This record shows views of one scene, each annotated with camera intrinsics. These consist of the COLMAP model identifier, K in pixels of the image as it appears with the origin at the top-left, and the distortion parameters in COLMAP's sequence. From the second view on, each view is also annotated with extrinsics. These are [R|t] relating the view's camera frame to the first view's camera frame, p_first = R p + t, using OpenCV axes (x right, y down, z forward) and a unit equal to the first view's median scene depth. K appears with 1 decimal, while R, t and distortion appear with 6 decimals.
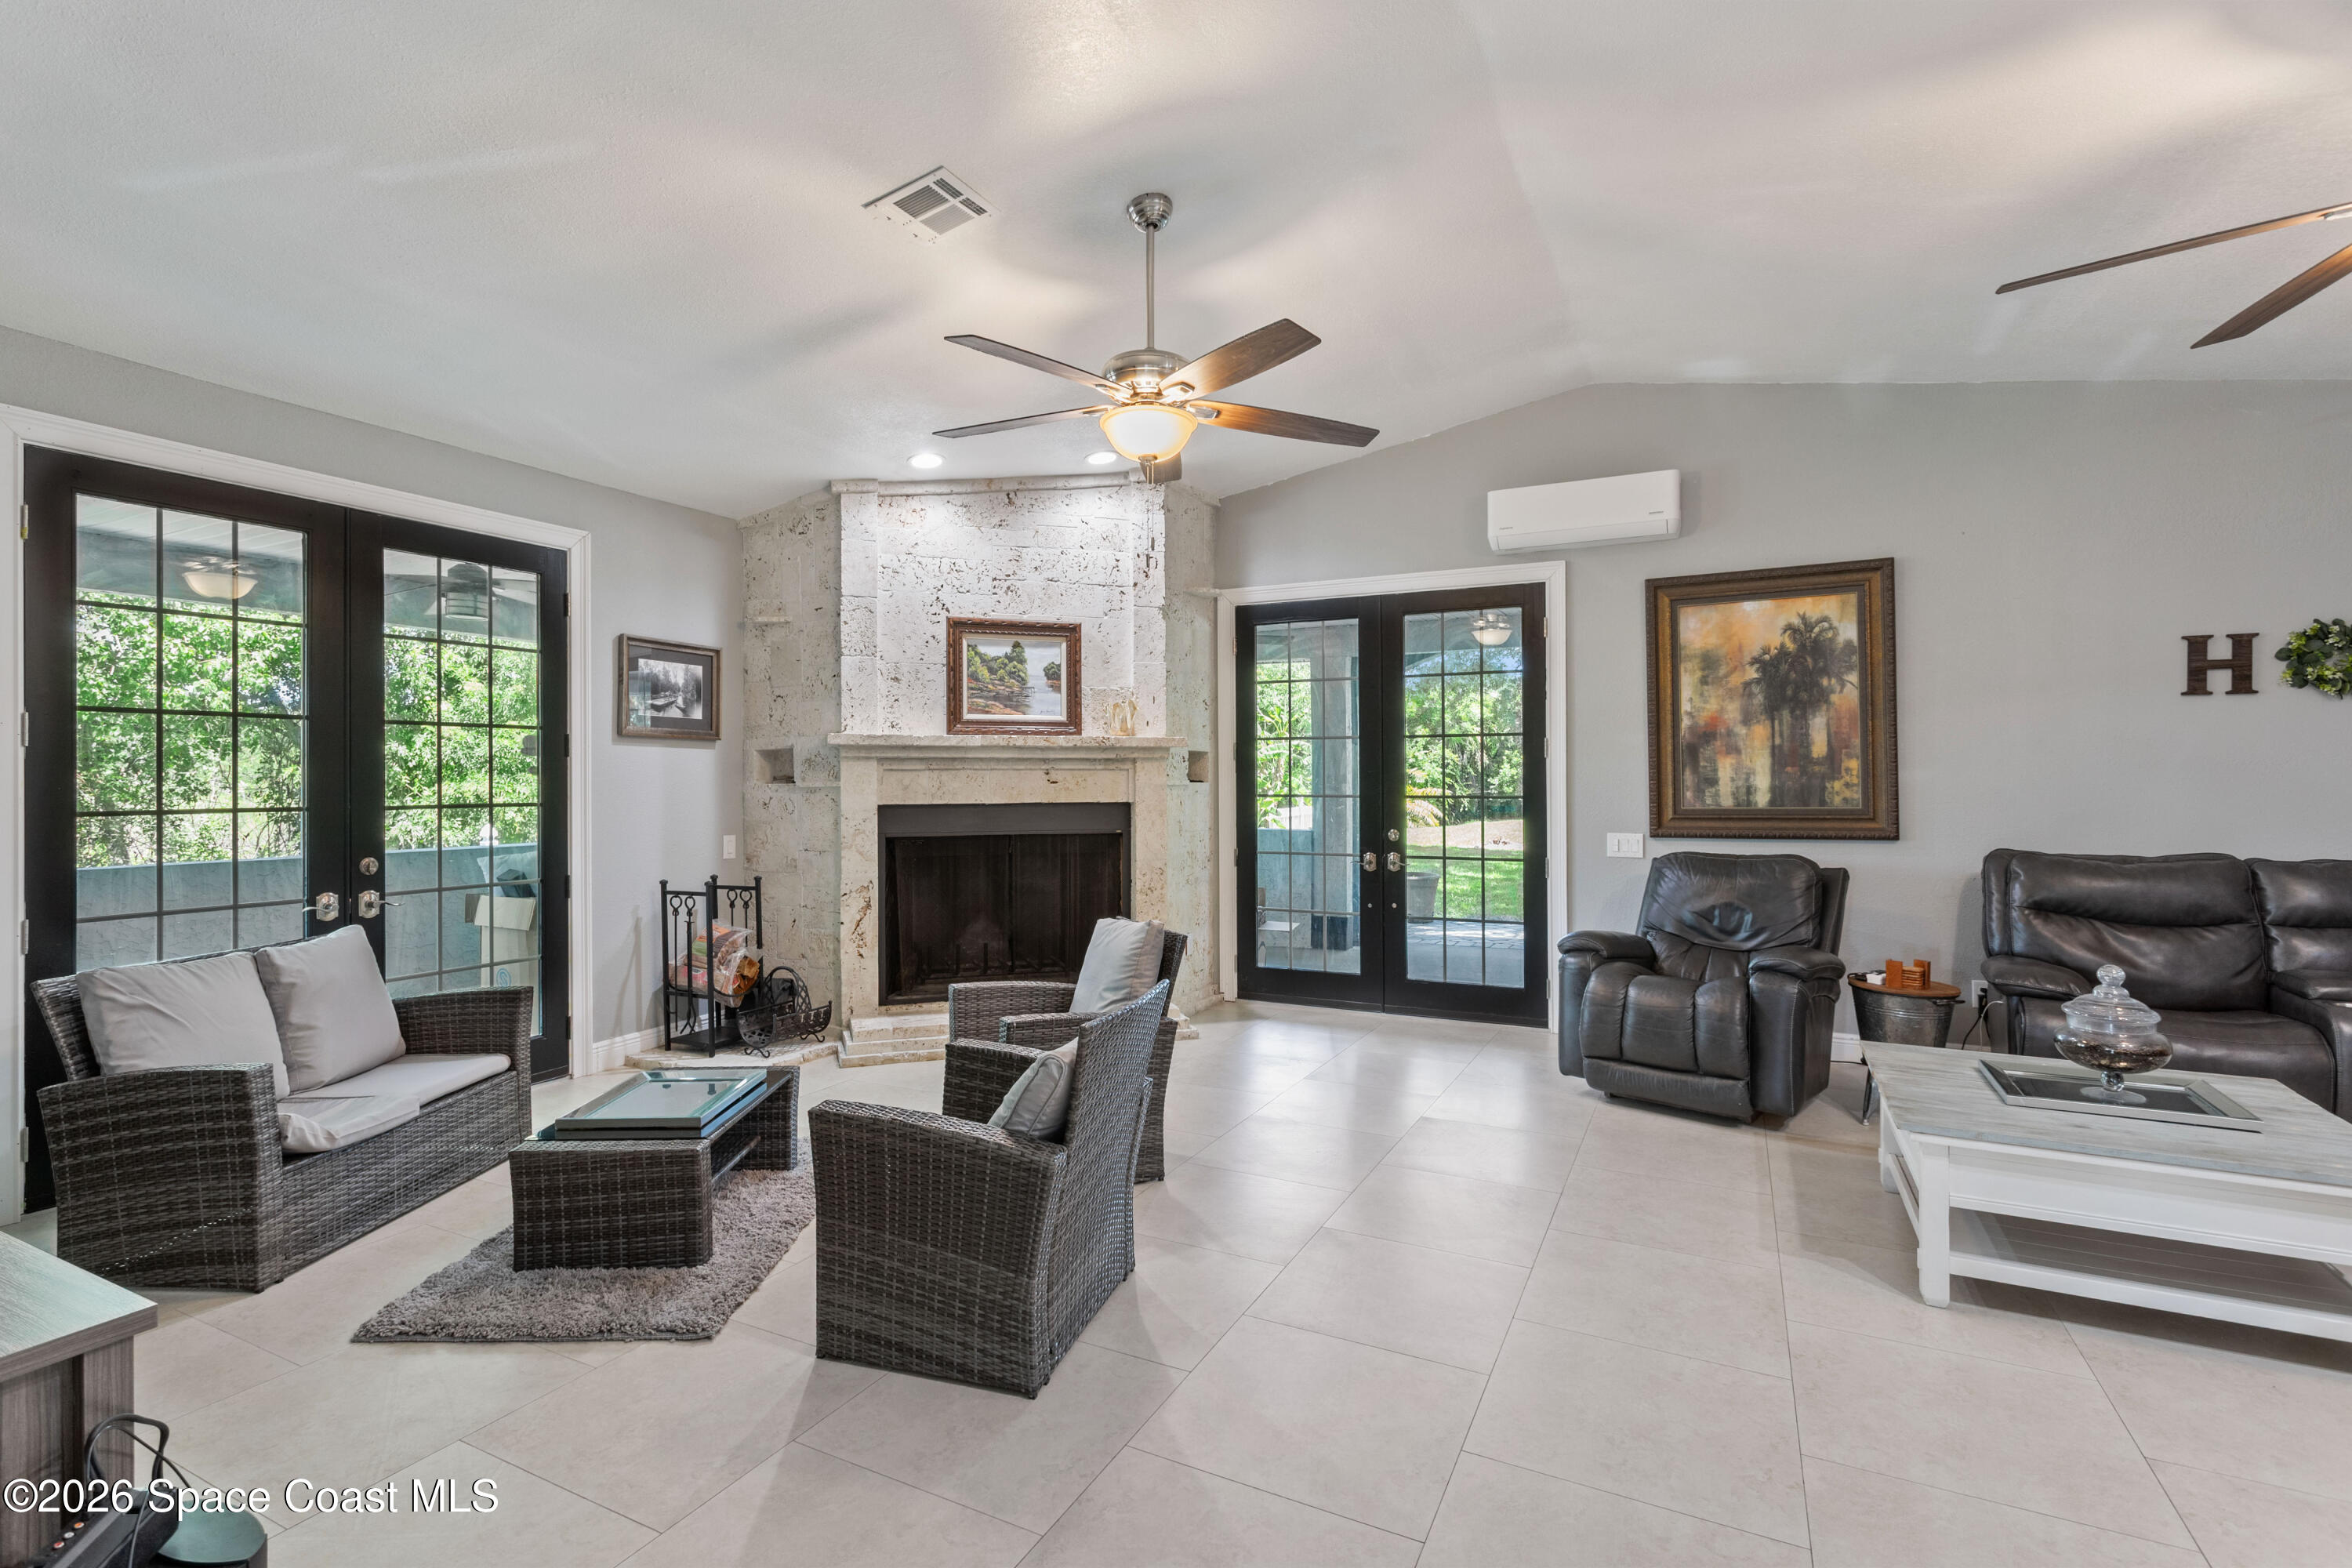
lens RADIAL K [[1109.0, 0, 1169.5], [0, 1109.0, 762.8], [0, 0, 1]] dist [-0.000132, 0.002474]
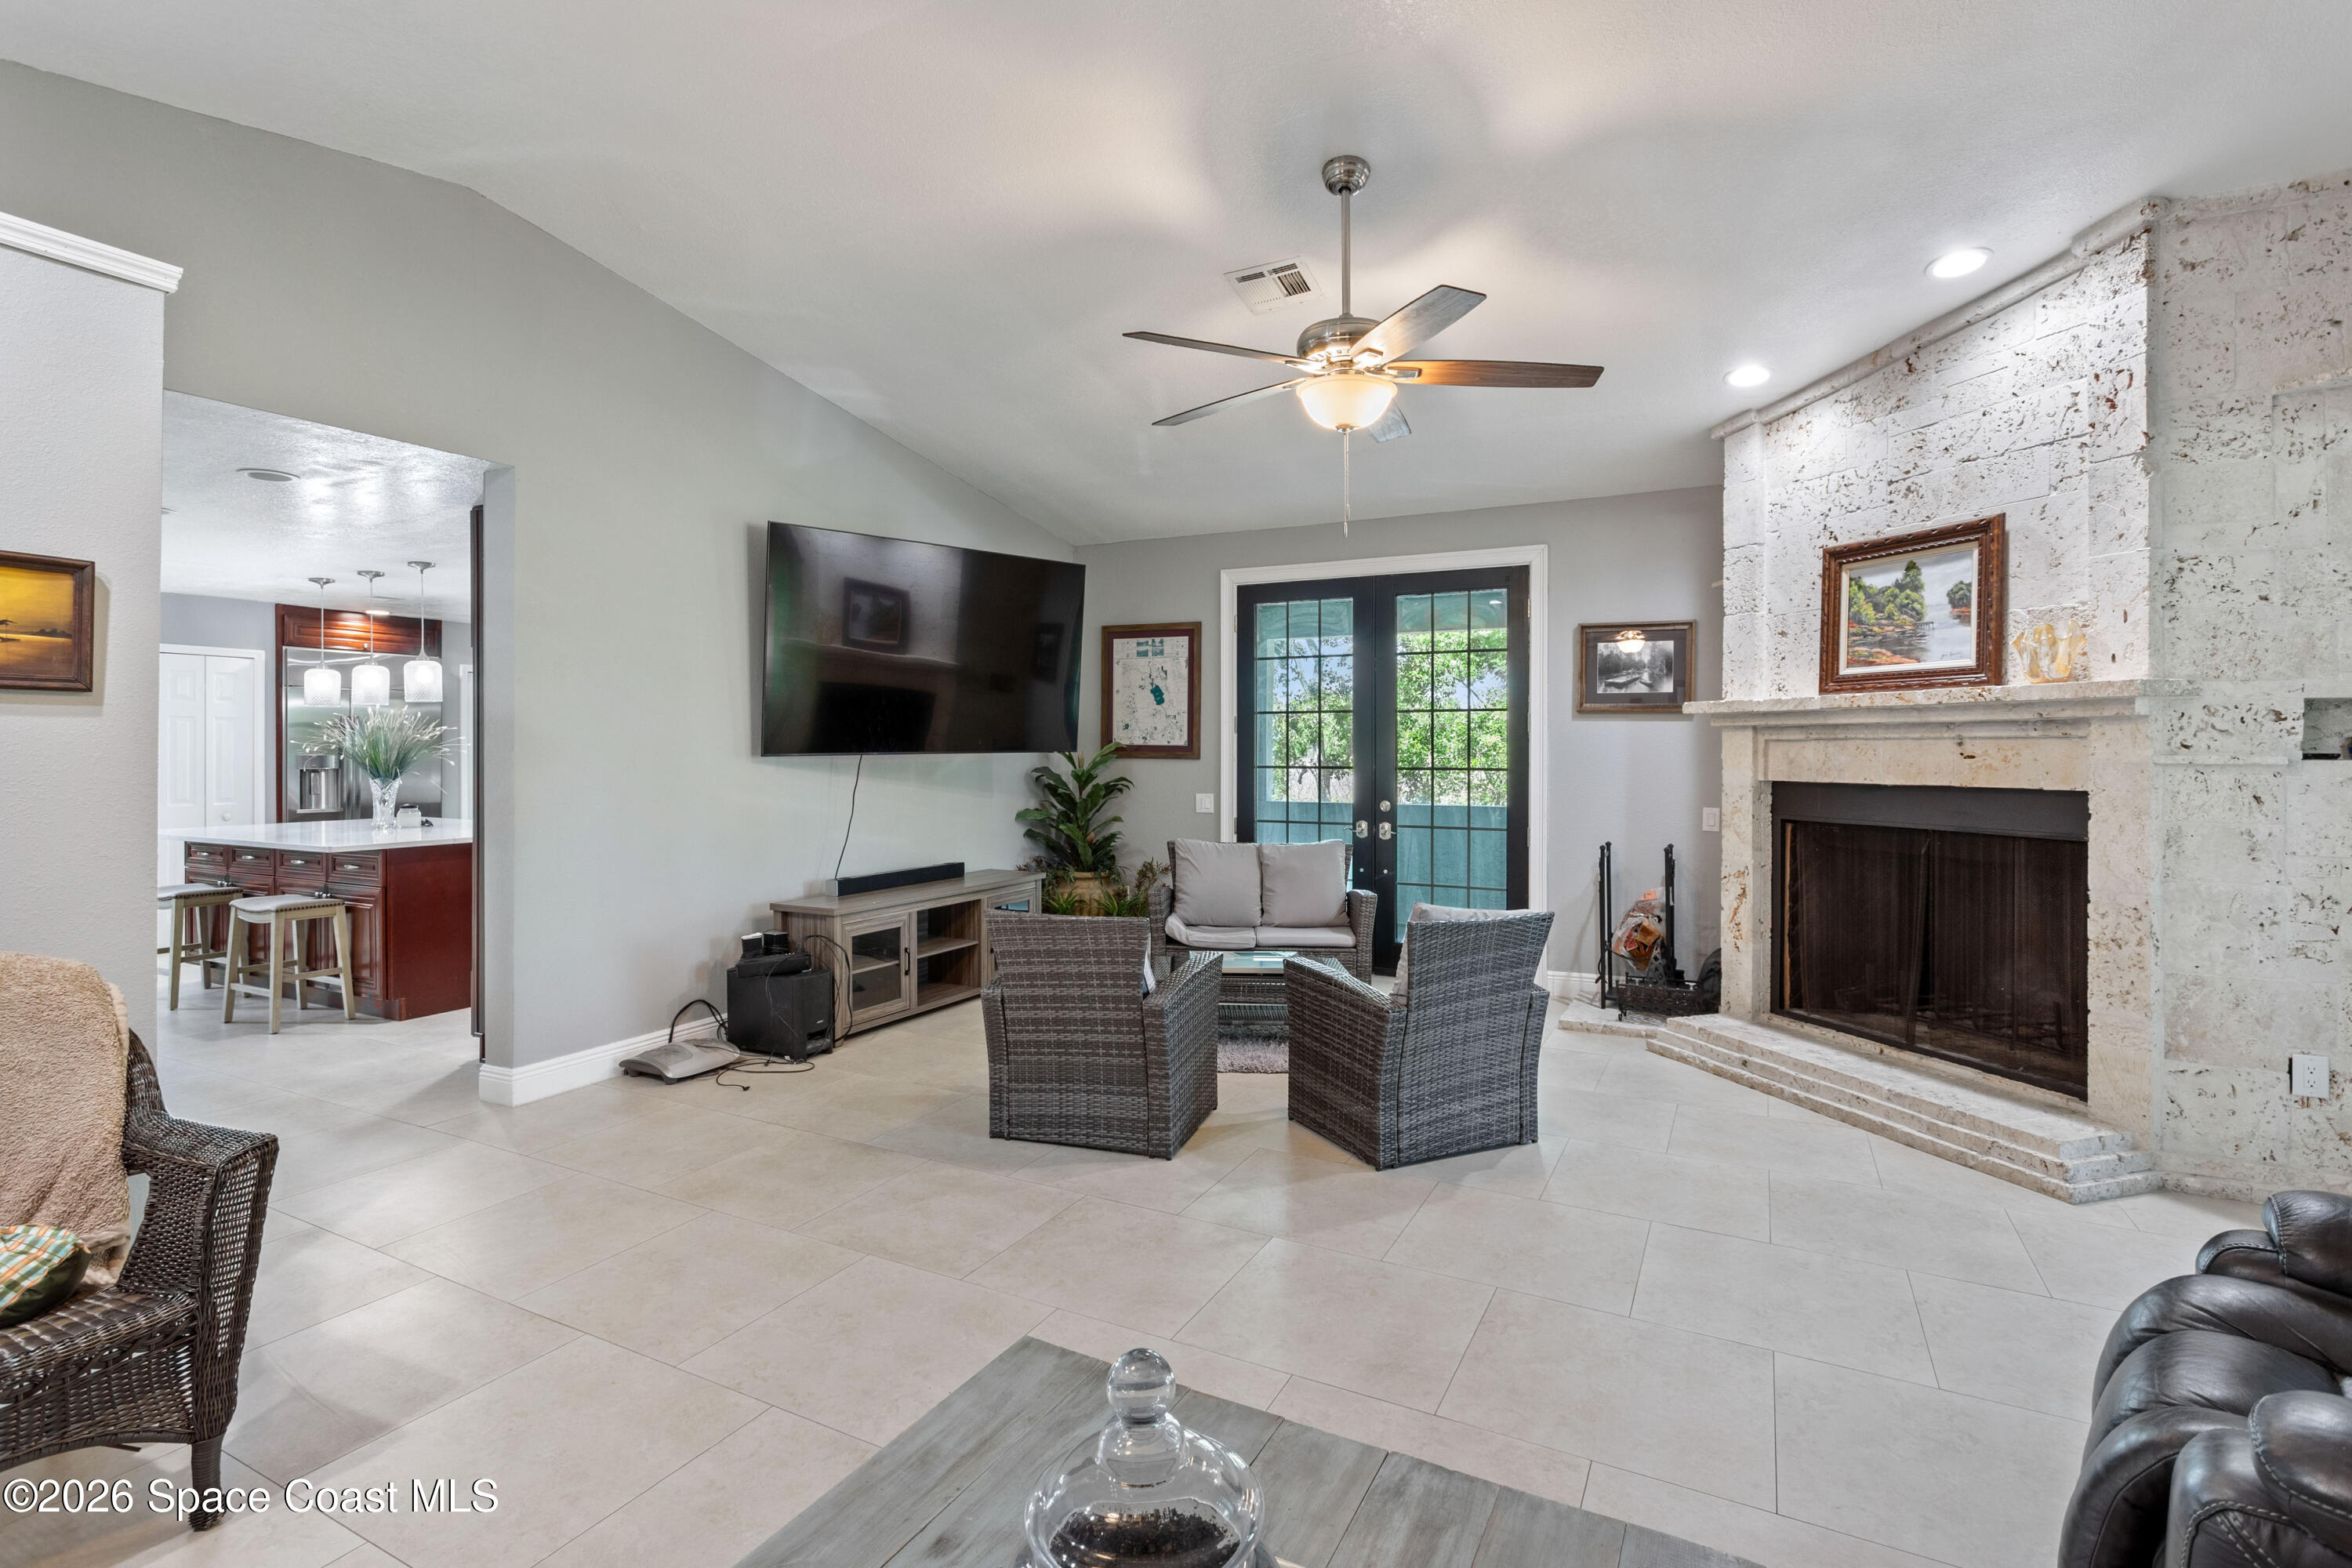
lens RADIAL K [[1109.0, 0, 1172.1], [0, 1109.0, 769.2], [0, 0, 1]] dist [-0.000132, 0.002474]
pose [[-0.022285, 0.016090, -0.999622, 0.604588], [-0.004874, 0.999857, 0.016203, 0.016811], [0.999740, 0.005233, -0.022203, 0.541101]]
